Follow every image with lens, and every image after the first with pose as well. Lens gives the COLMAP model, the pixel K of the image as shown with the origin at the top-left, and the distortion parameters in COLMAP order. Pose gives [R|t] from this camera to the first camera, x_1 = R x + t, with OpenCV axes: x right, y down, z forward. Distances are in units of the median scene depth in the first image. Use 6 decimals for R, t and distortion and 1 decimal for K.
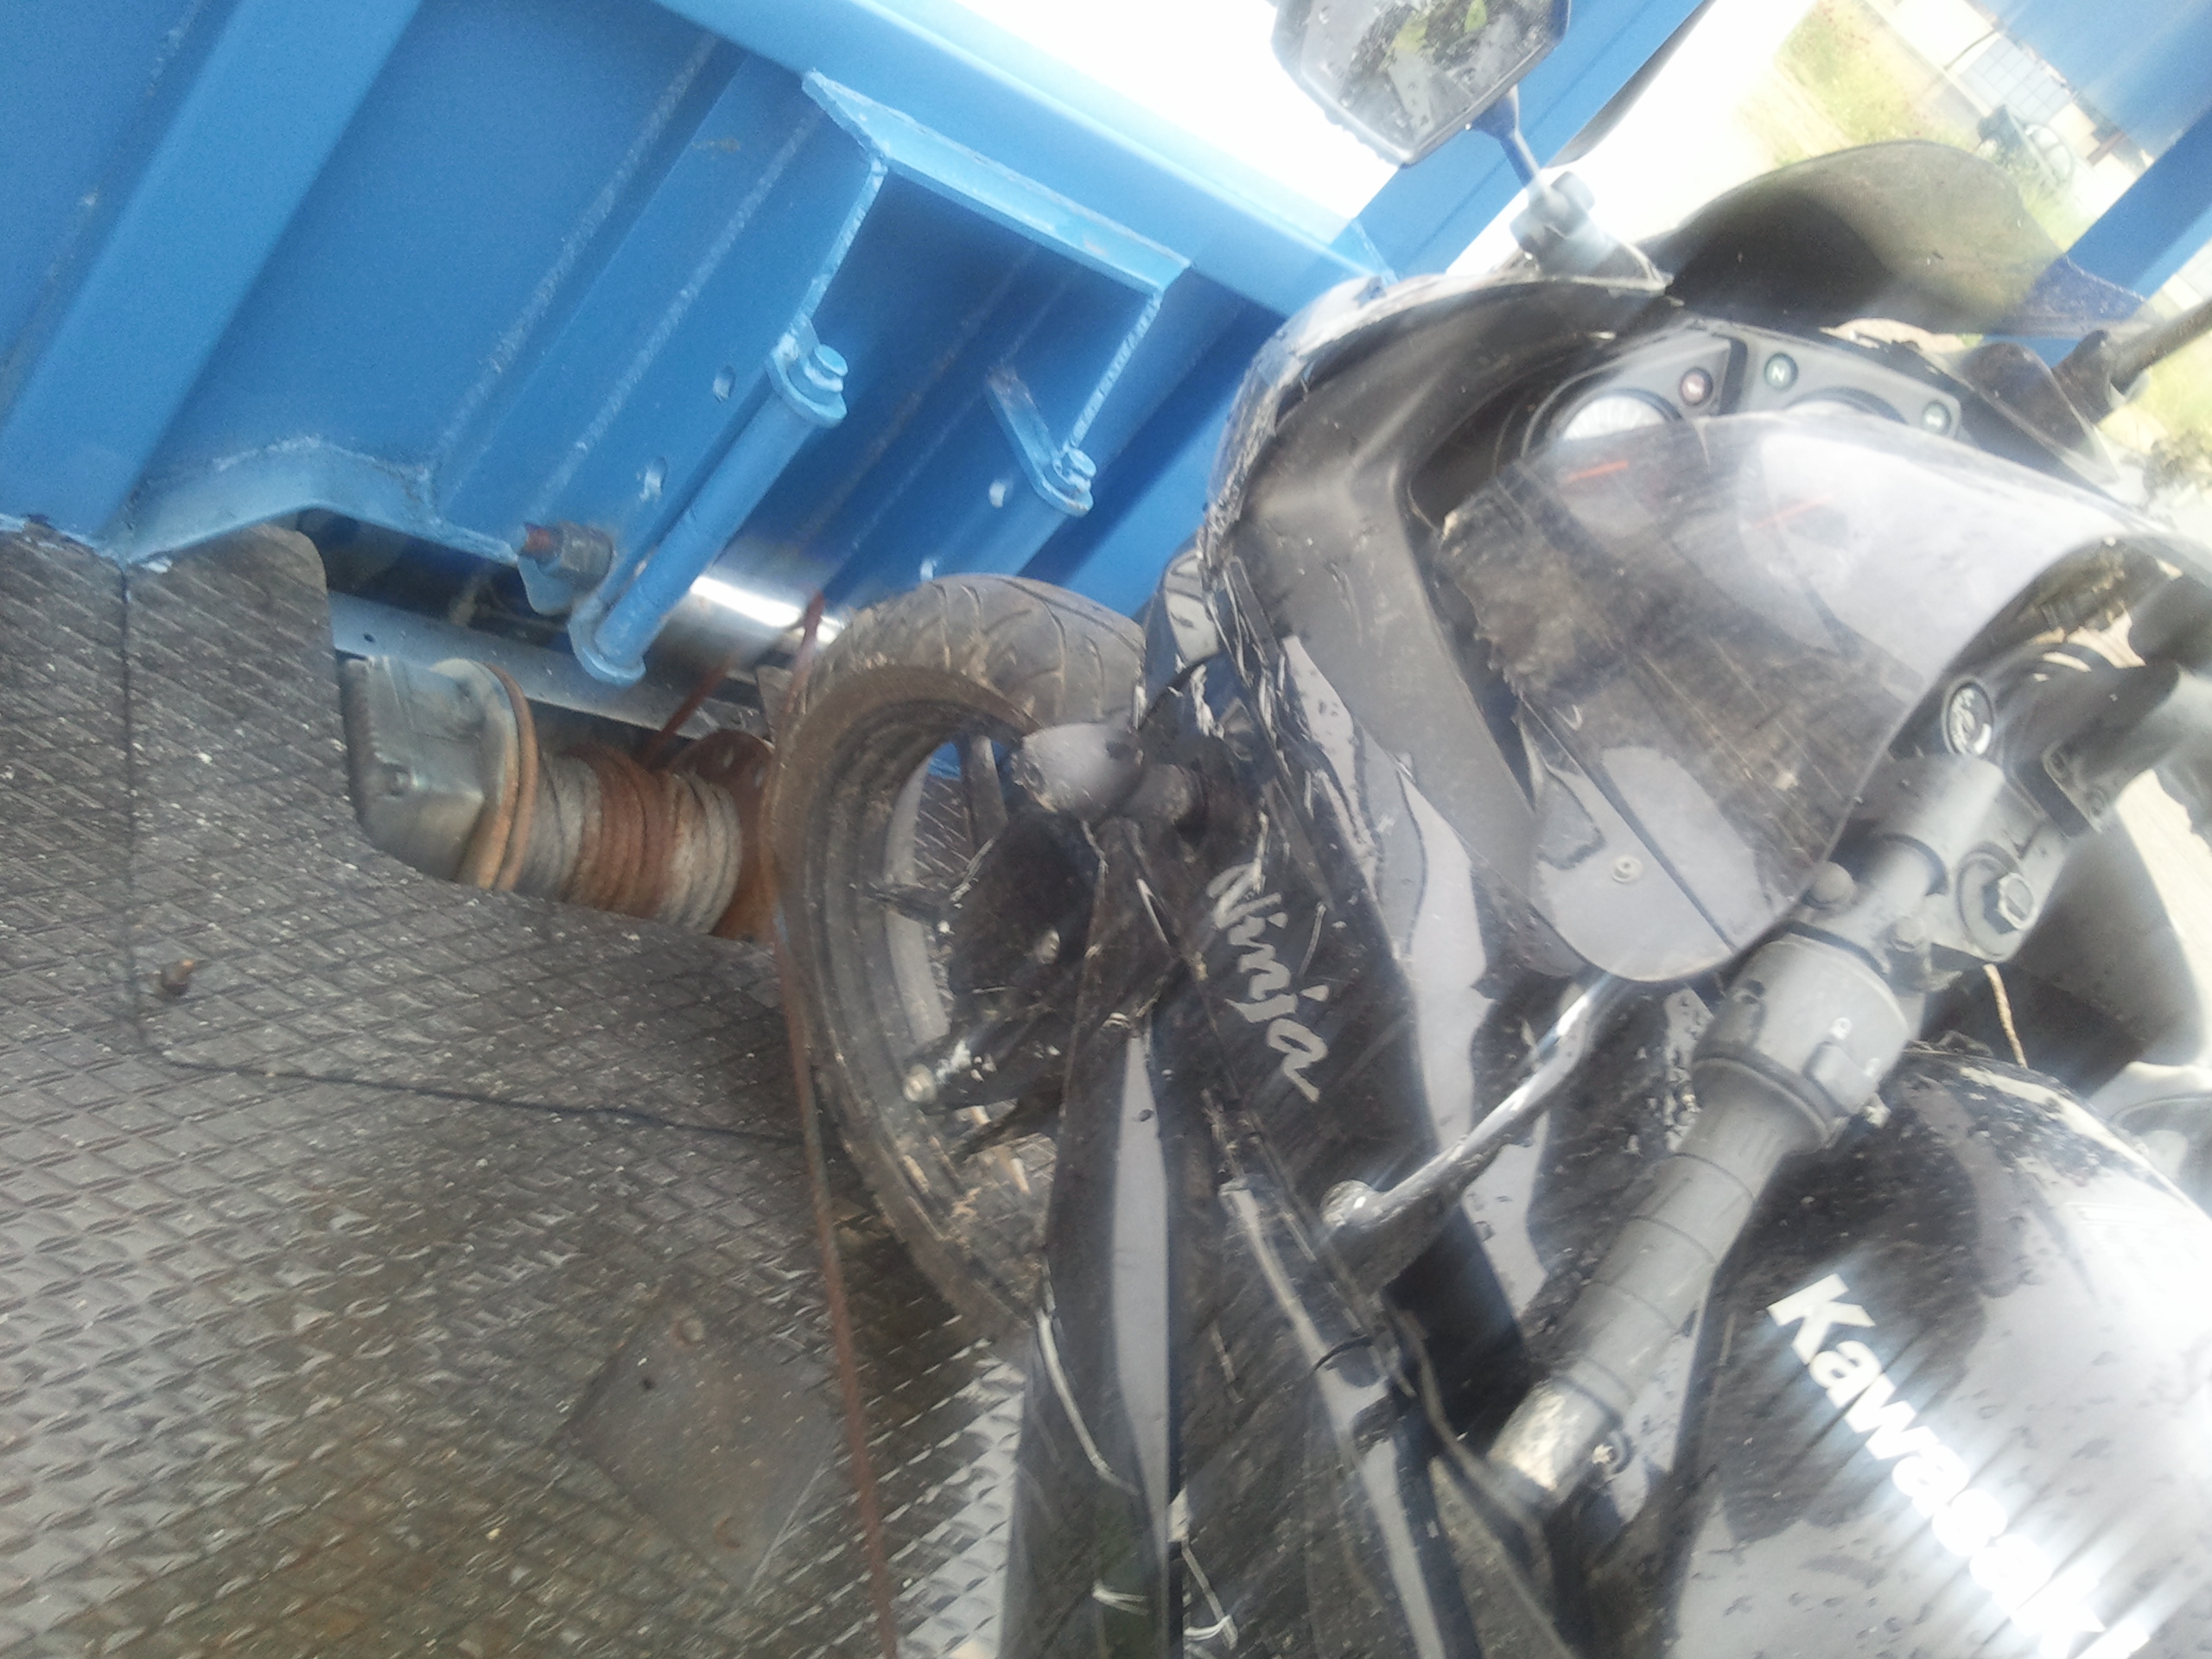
lens RADIAL K [[2356.2, 0, 1102.7], [0, 2356.2, 766.0], [0, 0, 1]] dist [0.013385, -0.007864]
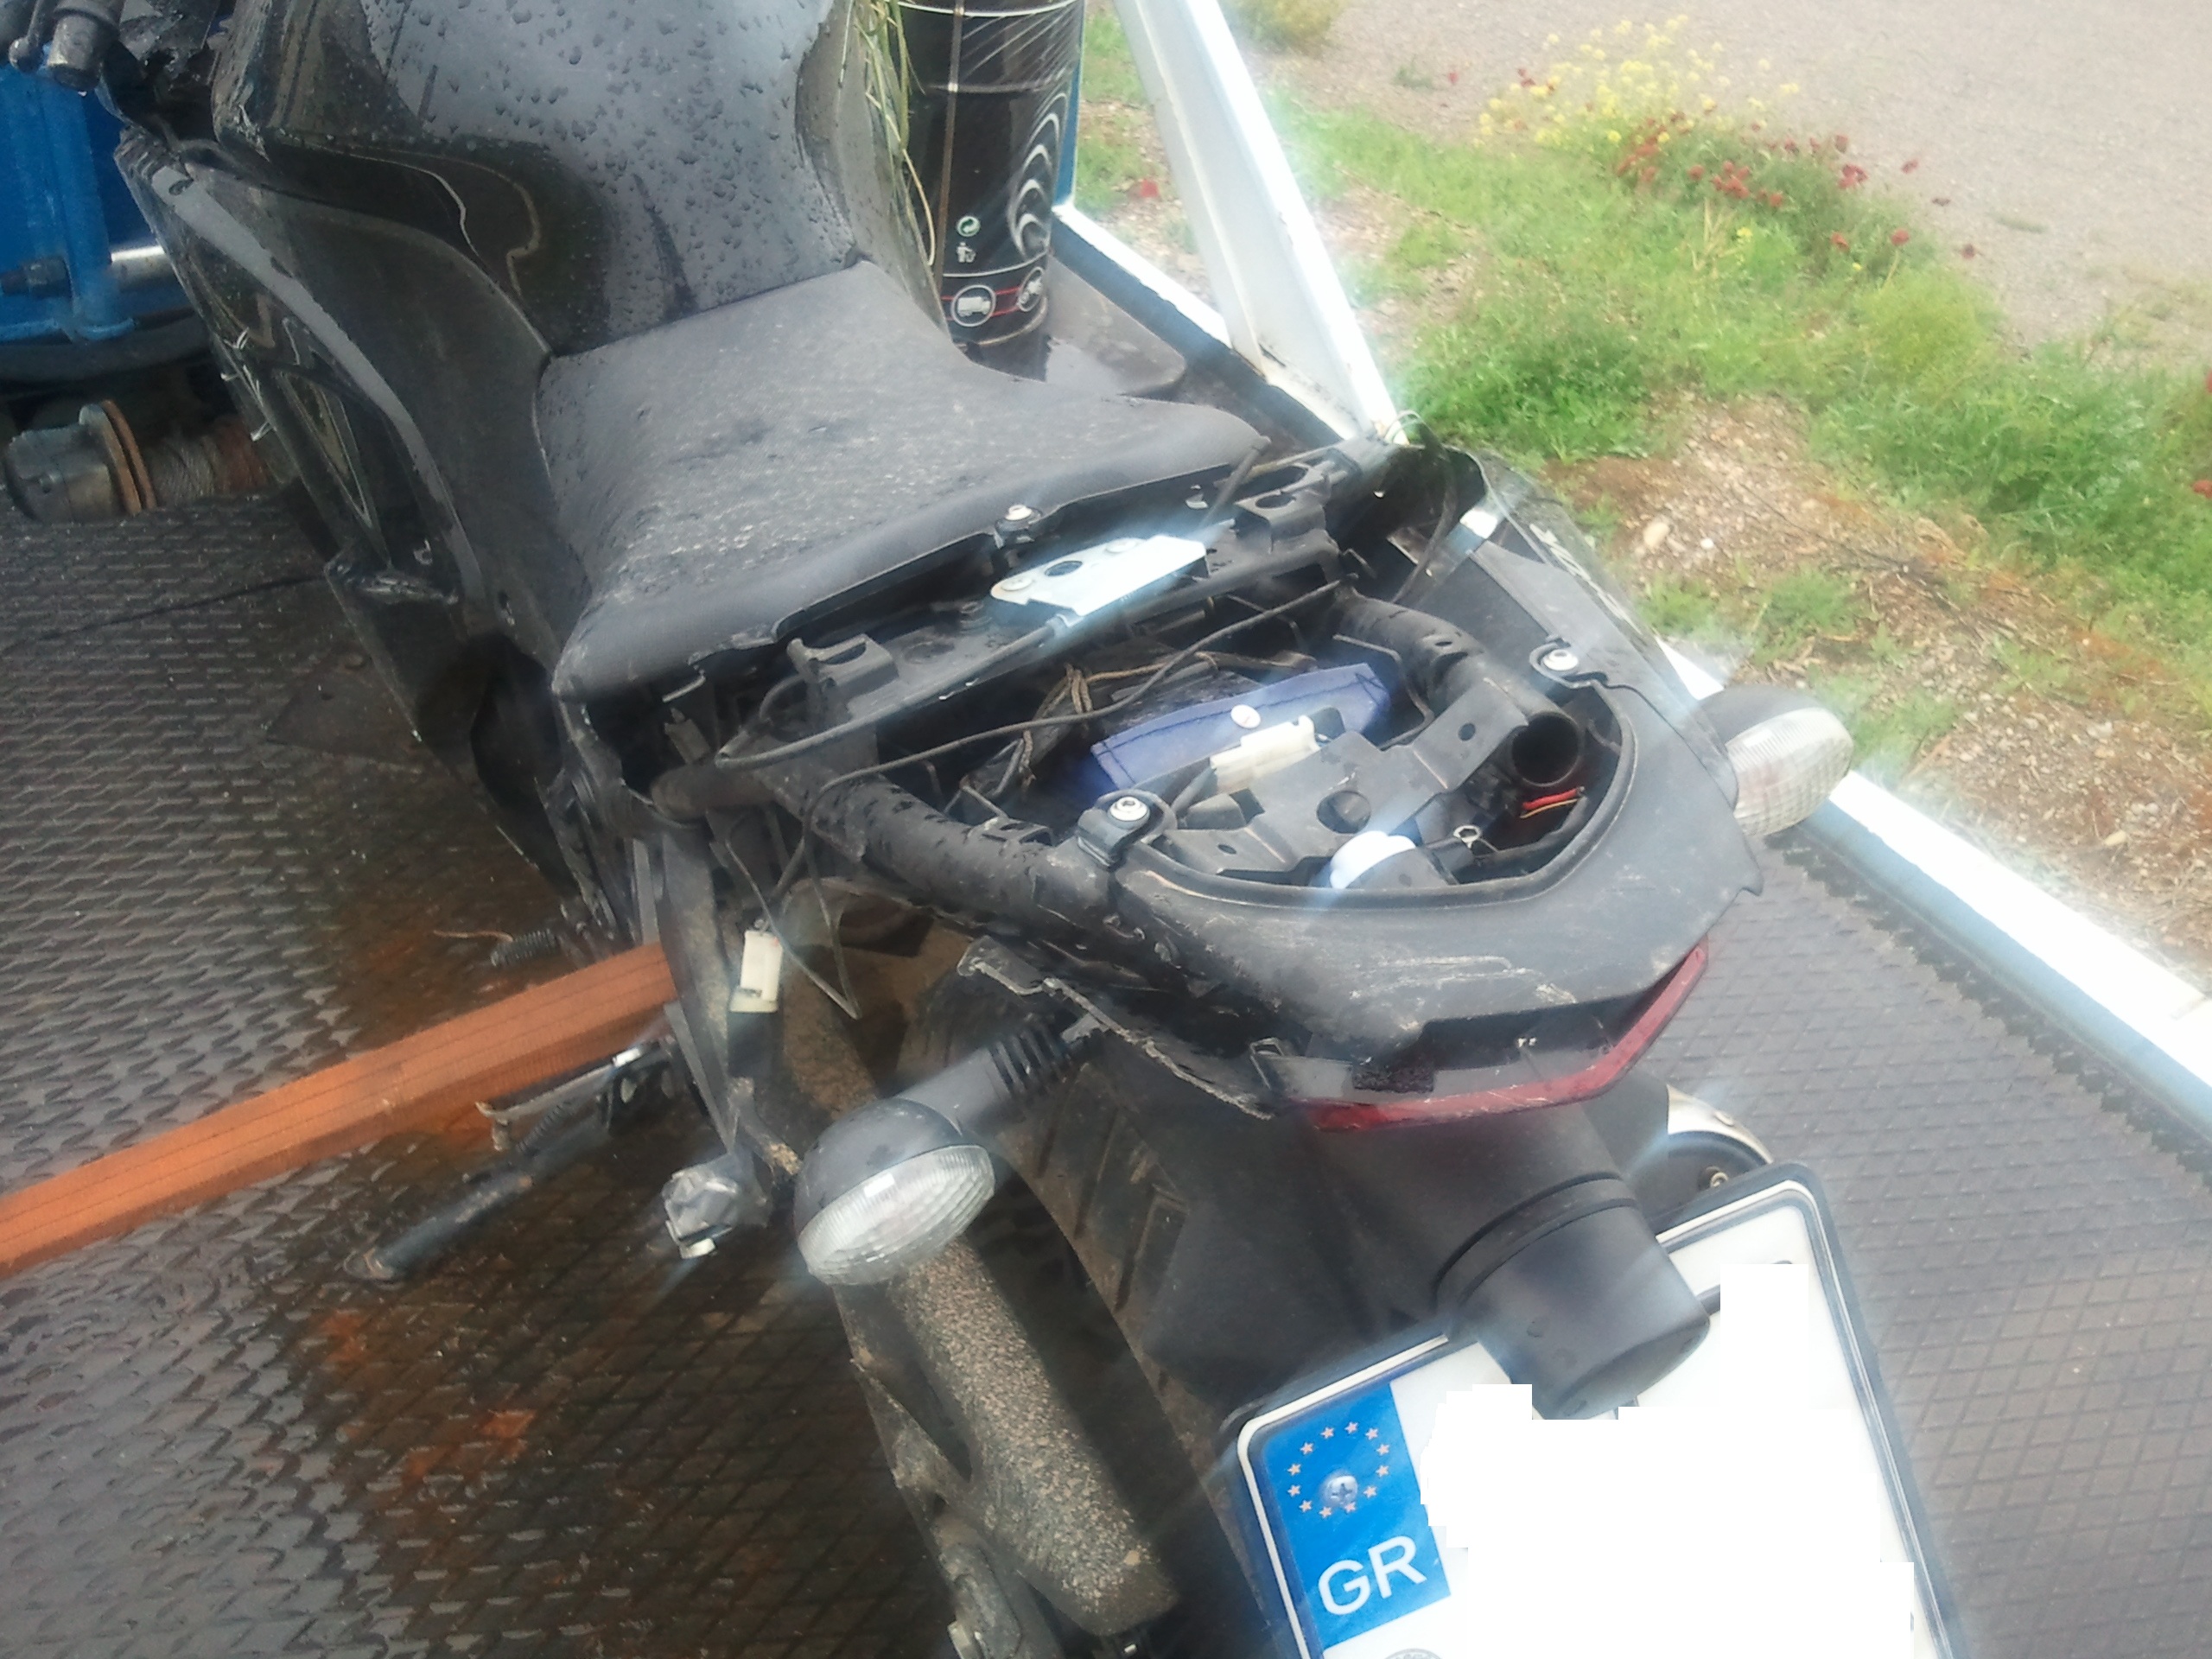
lens RADIAL K [[2382.7, 0, 1097.3], [0, 2382.7, 794.0], [0, 0, 1]] dist [0.019799, -0.186328]
pose [[0.810795, -0.548463, -0.204453, 0.436333], [0.548996, 0.833714, -0.059366, 0.642262], [0.203015, -0.064110, 0.977075, -0.296502]]
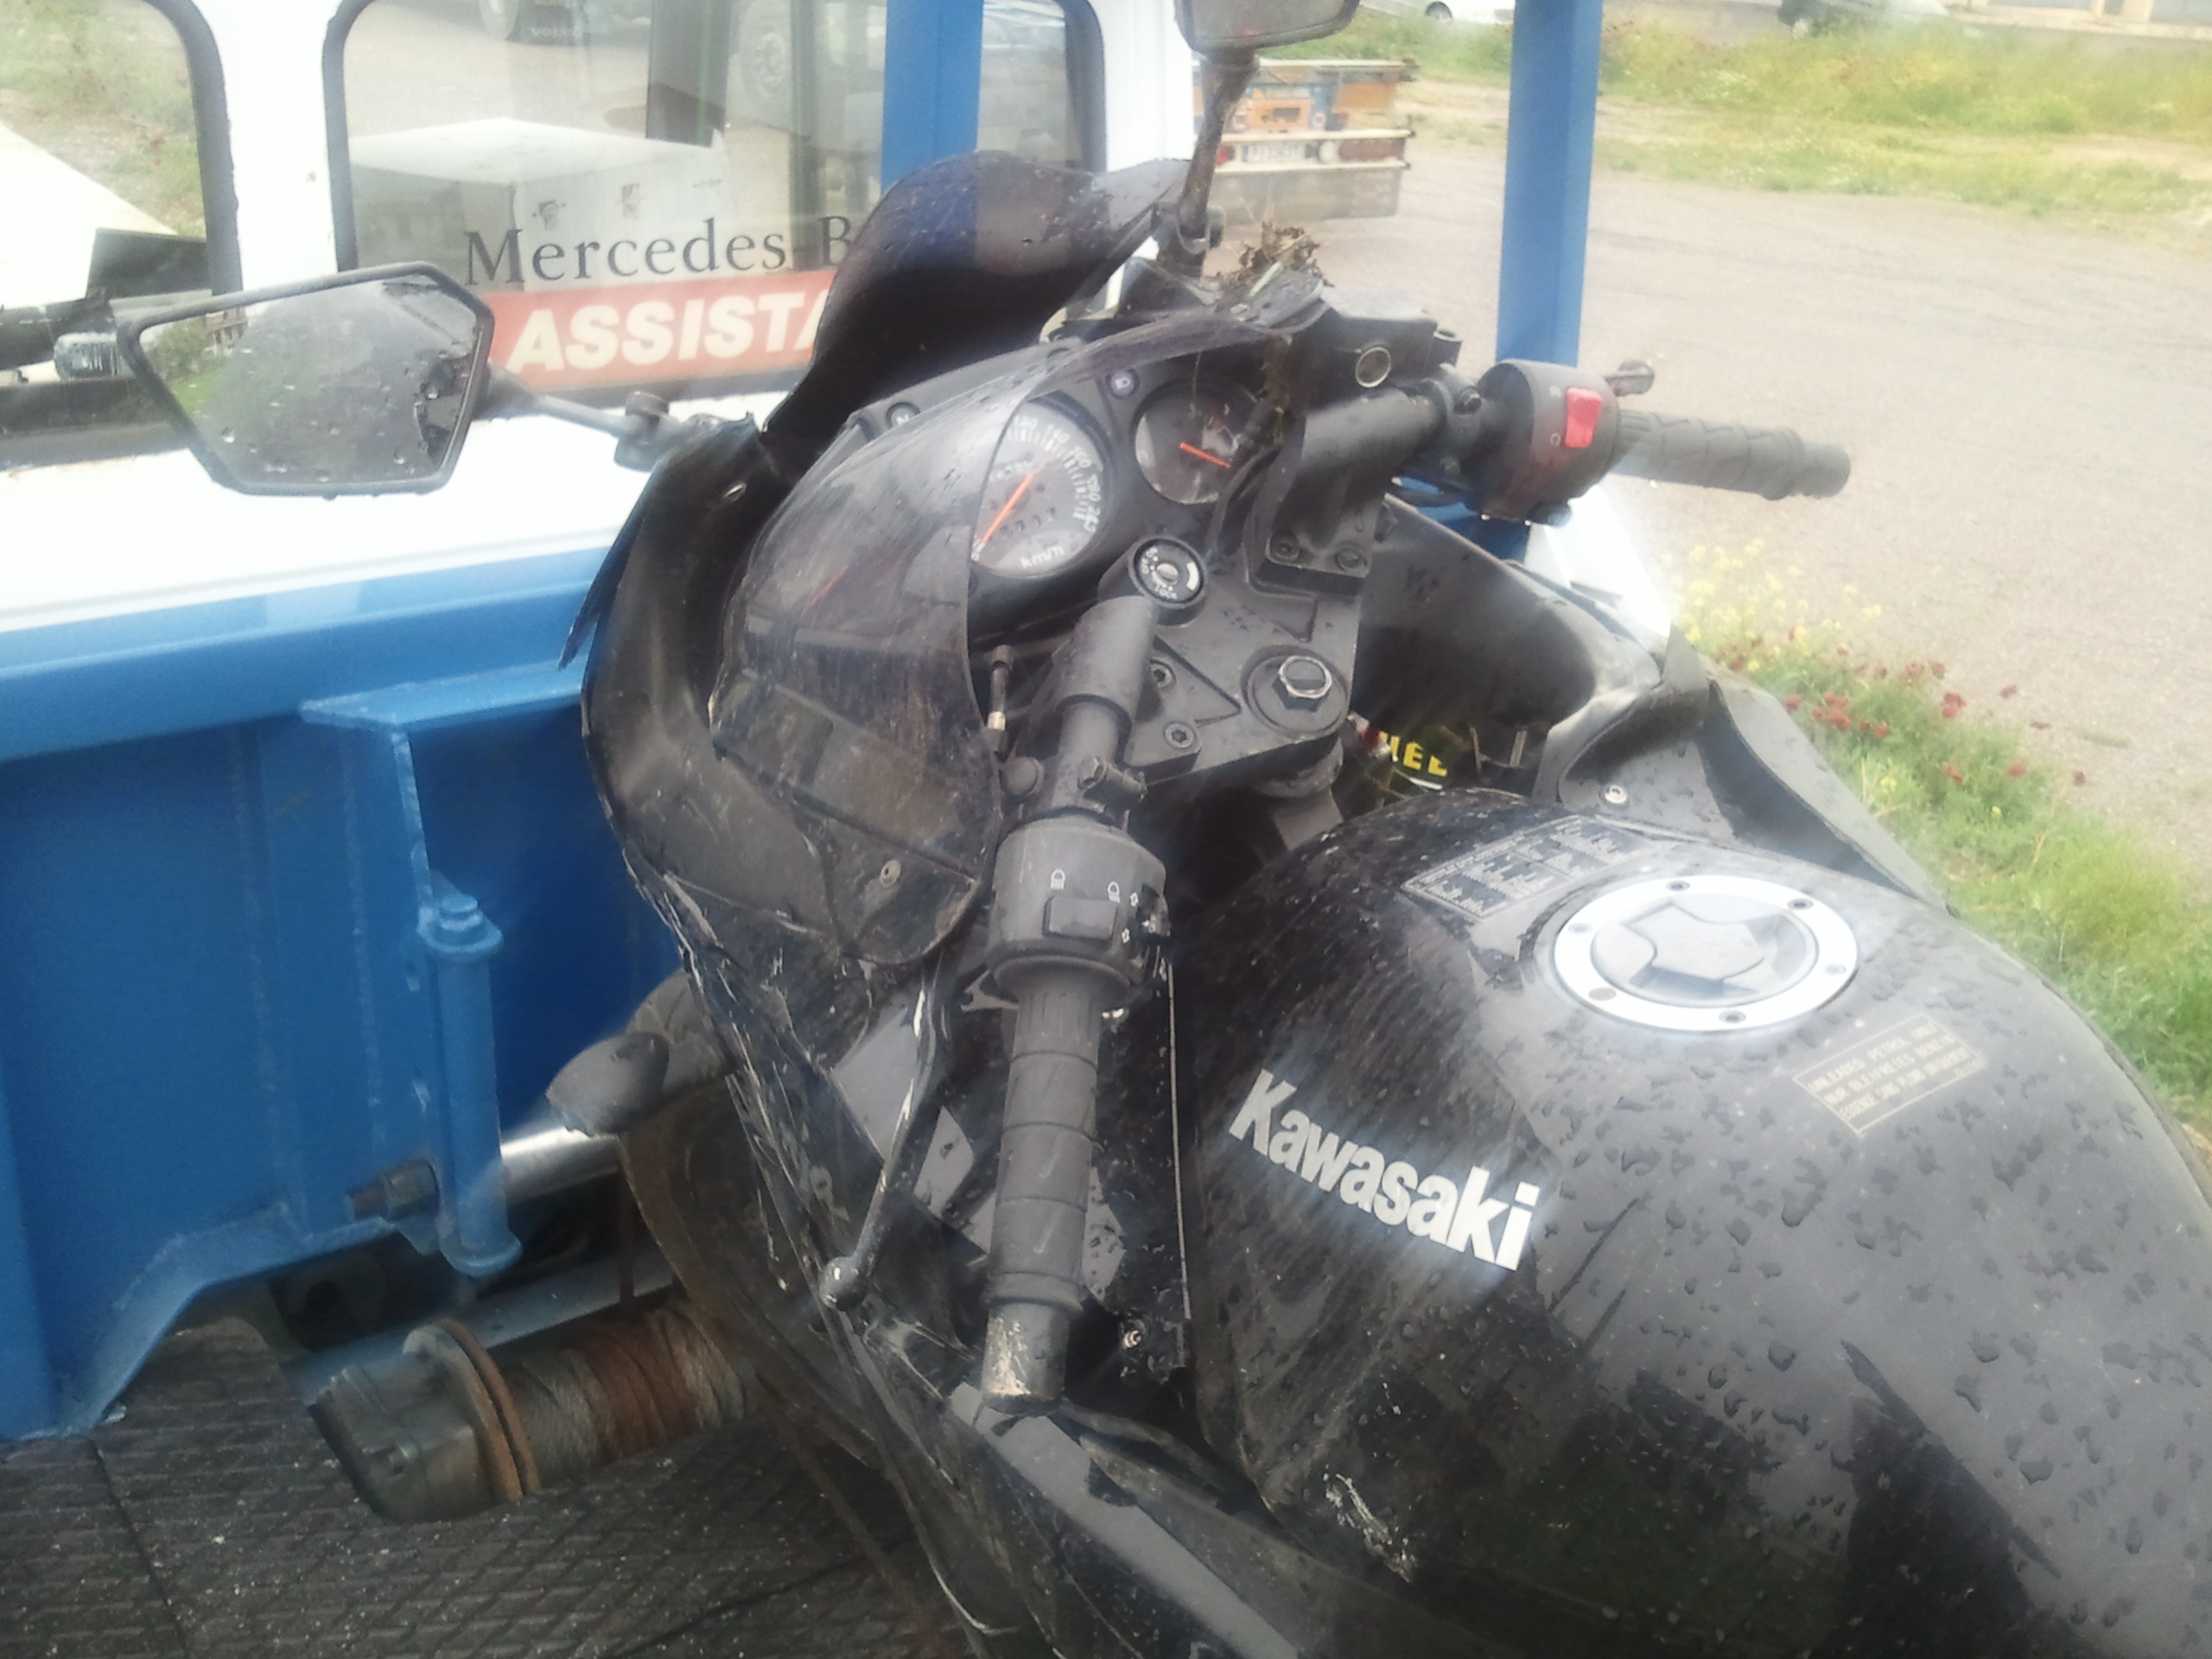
lens RADIAL K [[2391.2, 0, 1106.0], [0, 2391.2, 829.5], [0, 0, 1]] dist [0.018748, -0.181276]
pose [[0.805640, -0.588012, -0.072008, 0.223412], [0.572009, 0.803755, -0.163657, 0.149984], [0.154109, 0.090659, 0.983886, -0.039738]]
